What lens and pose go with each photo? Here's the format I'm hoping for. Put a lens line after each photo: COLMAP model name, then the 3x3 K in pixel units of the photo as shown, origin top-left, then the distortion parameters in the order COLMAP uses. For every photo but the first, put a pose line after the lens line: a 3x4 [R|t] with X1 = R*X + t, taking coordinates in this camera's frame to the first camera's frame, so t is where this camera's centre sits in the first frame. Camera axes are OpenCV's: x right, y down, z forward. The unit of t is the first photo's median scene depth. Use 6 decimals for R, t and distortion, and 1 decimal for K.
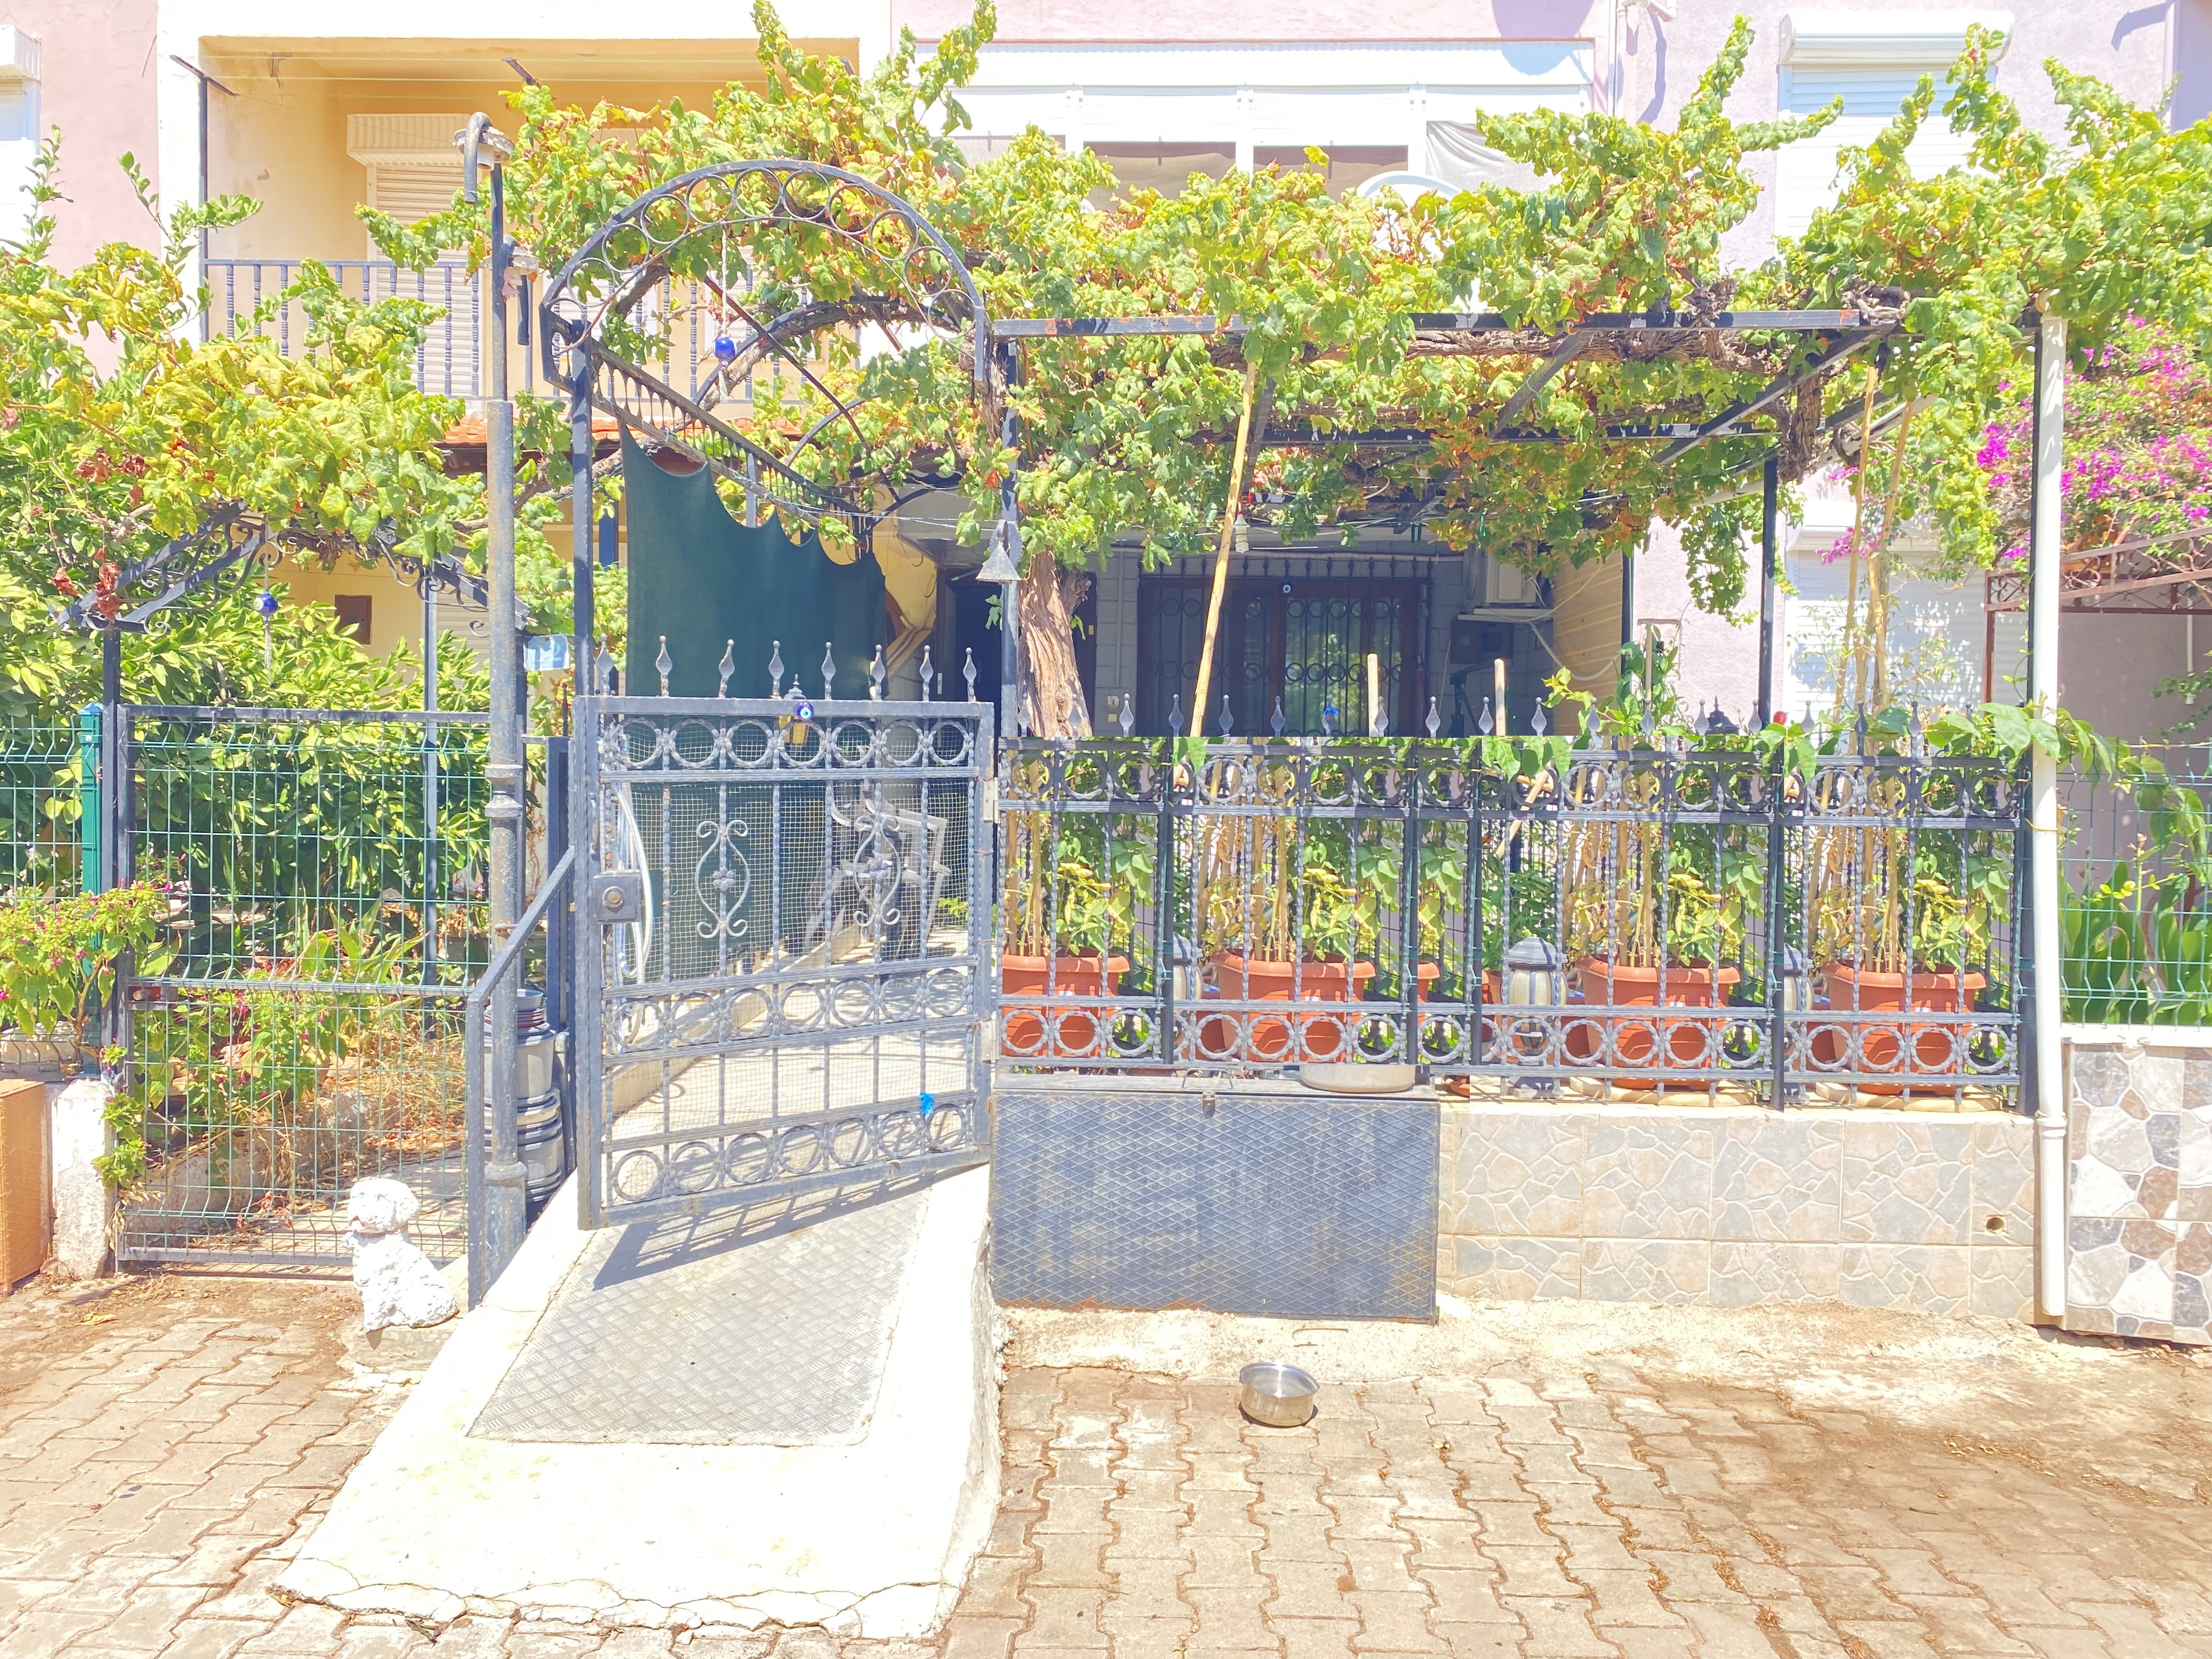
lens RADIAL K [[1776.2, 0, 1106.0], [0, 1776.2, 829.5], [0, 0, 1]] dist [0.087528, -0.137043]
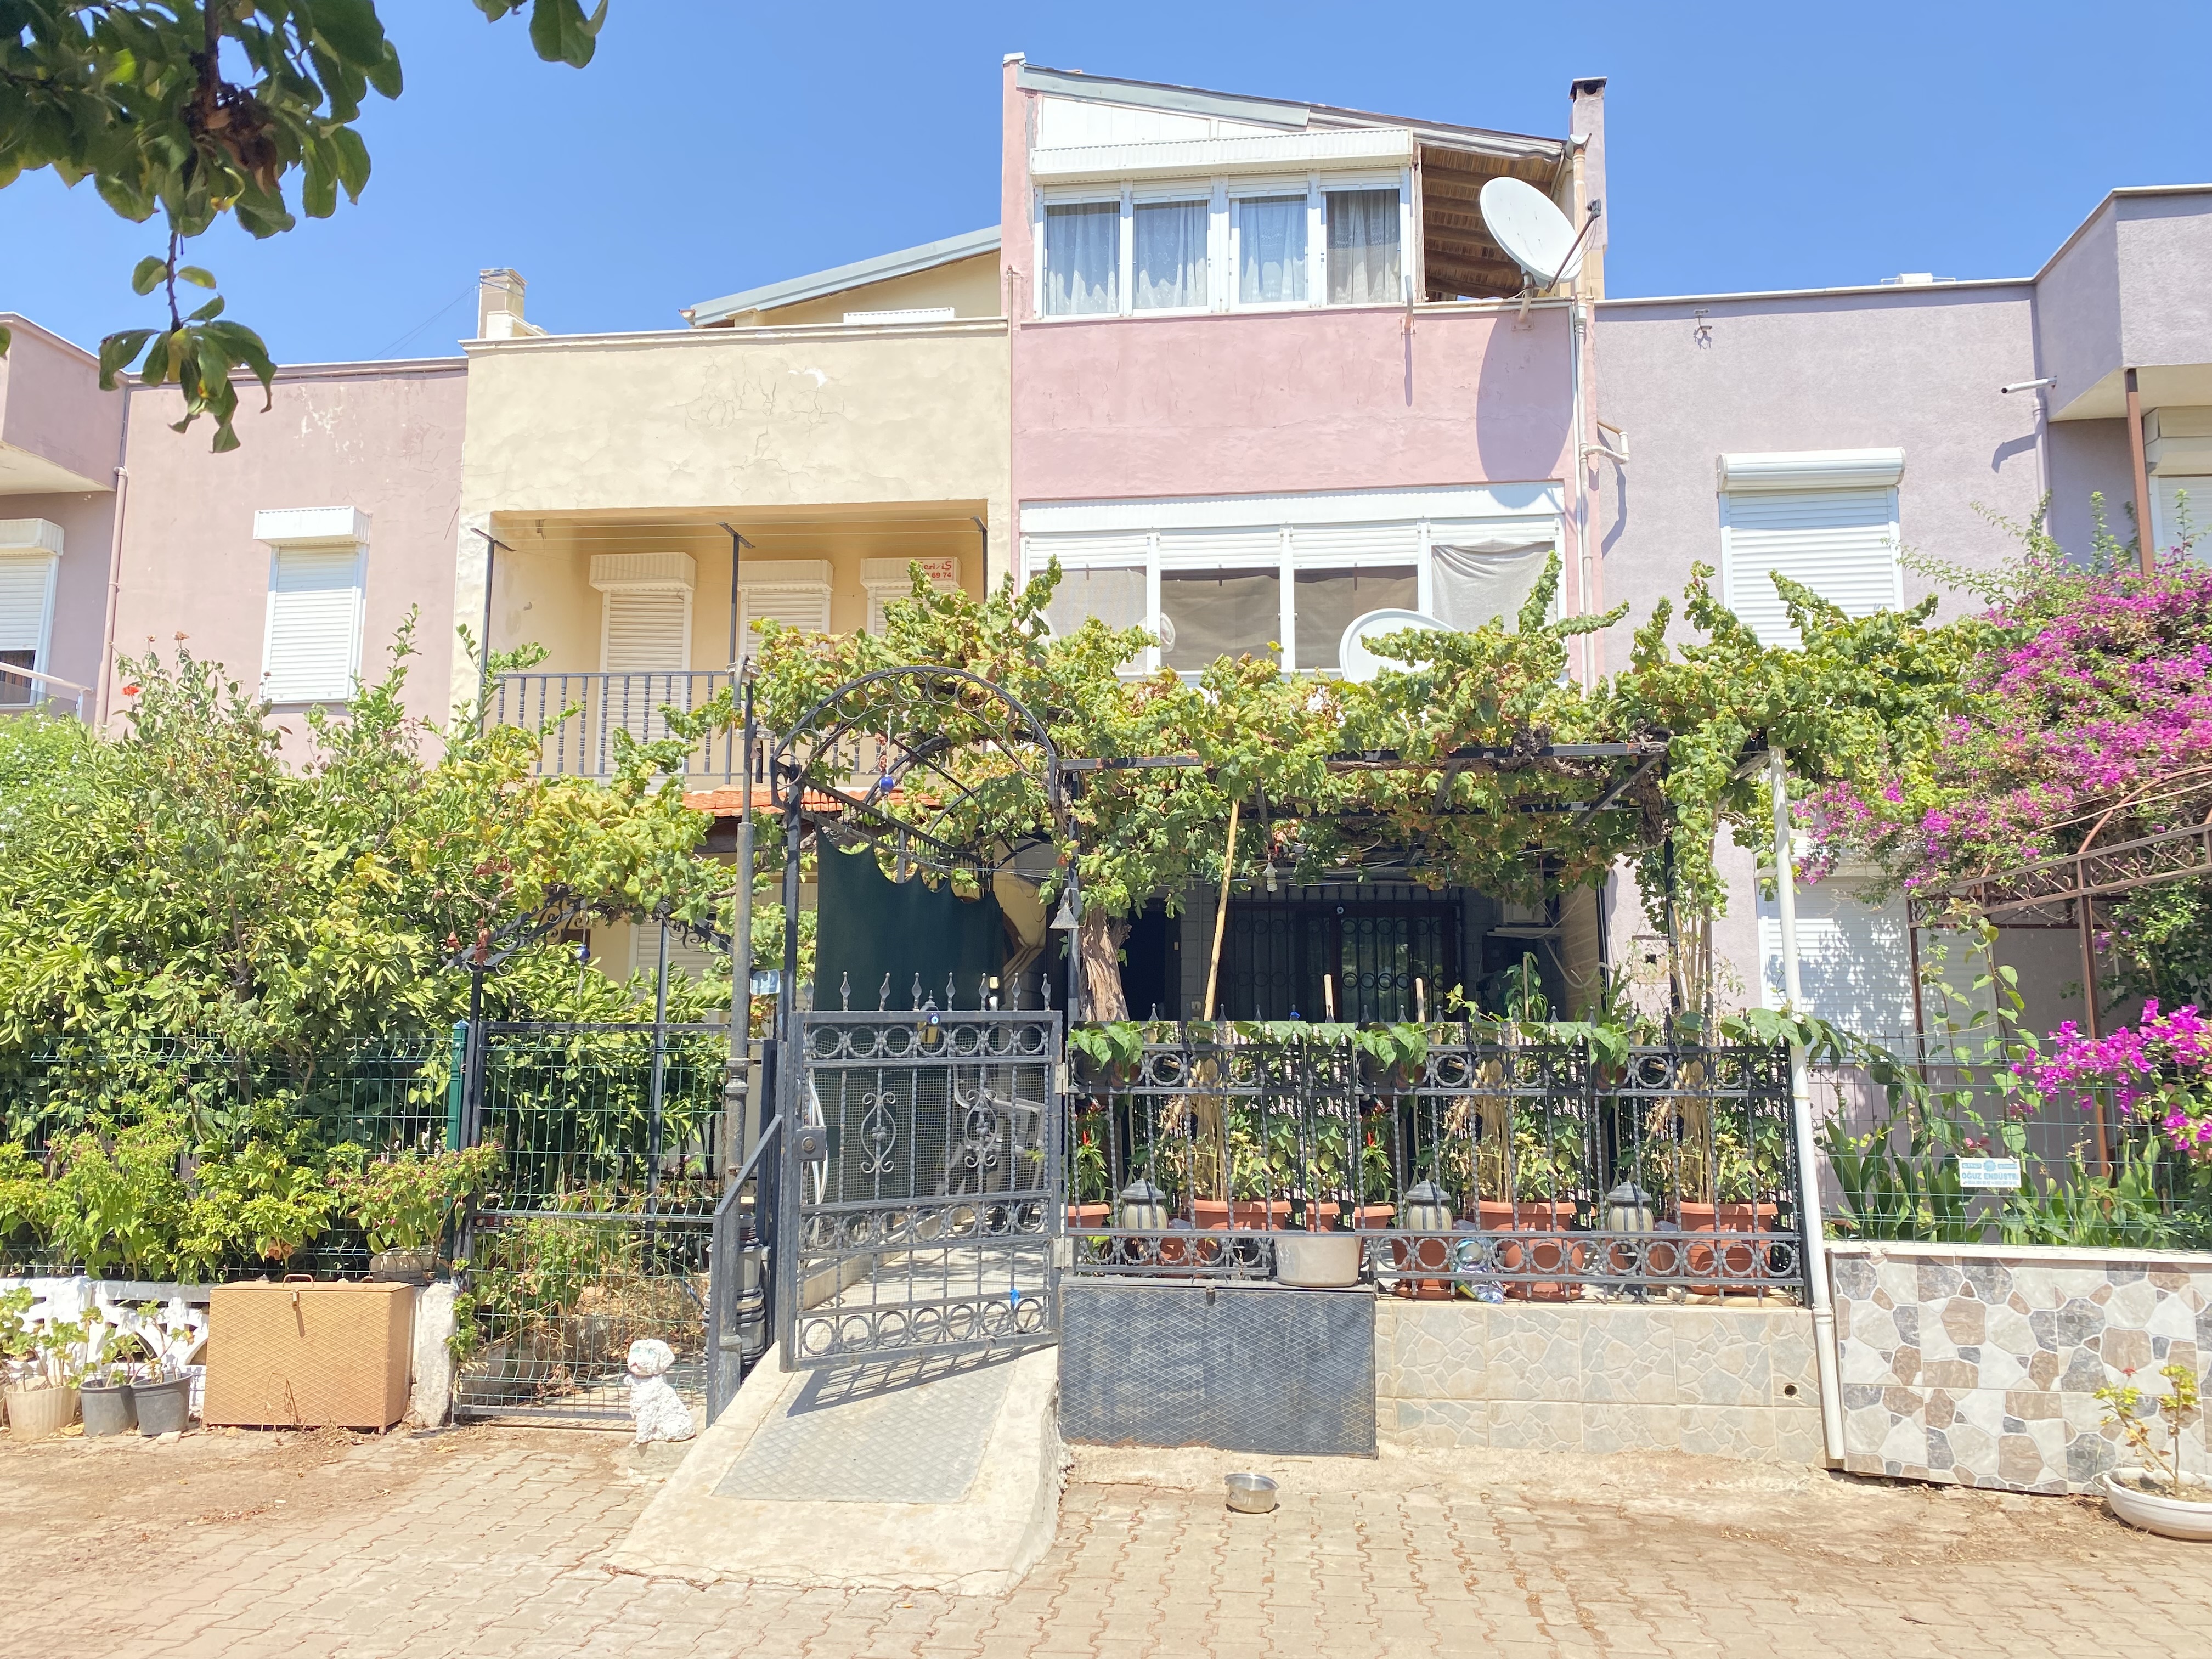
lens RADIAL K [[1703.3, 0, 1096.9], [0, 1703.3, 800.6], [0, 0, 1]] dist [0.078223, -0.122907]
pose [[0.997059, -0.019364, -0.074155, 0.073284], [0.004845, 0.981546, -0.191166, 0.026849], [0.076488, 0.190244, 0.978753, -0.408535]]
